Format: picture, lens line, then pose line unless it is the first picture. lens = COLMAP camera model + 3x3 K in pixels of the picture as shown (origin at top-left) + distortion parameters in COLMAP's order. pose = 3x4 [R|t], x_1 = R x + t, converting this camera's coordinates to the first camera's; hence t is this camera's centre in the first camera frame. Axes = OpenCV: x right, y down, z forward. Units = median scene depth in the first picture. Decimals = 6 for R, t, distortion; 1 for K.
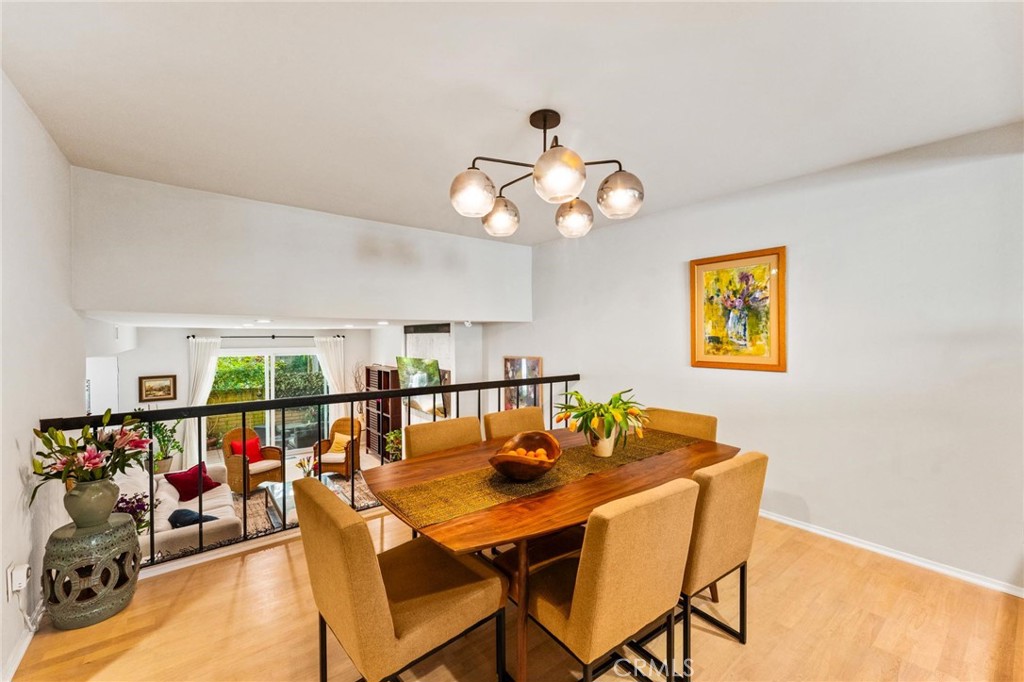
lens RADIAL K [[415.6, 0, 504.8], [0, 415.6, 344.9], [0, 0, 1]] dist [0.002550, 0.000528]
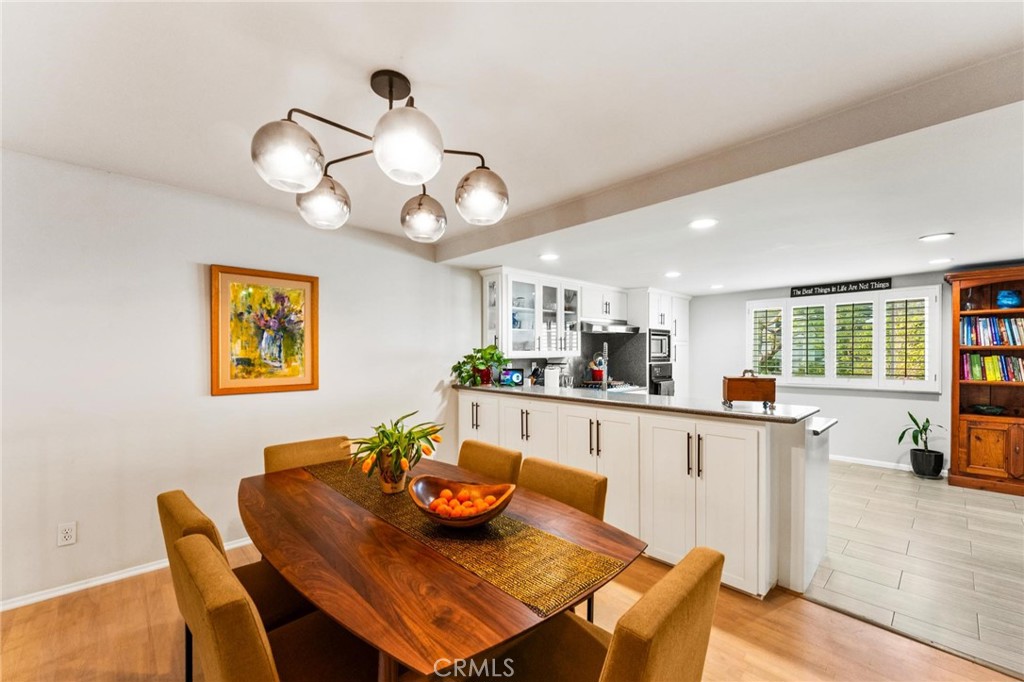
lens RADIAL K [[415.6, 0, 513.5], [0, 415.6, 358.9], [0, 0, 1]] dist [0.002550, 0.000528]
pose [[-0.111913, -0.009690, 0.993671, -0.457986], [0.023609, 0.999644, 0.012407, -0.017083], [-0.993438, 0.024848, -0.111644, 0.556038]]
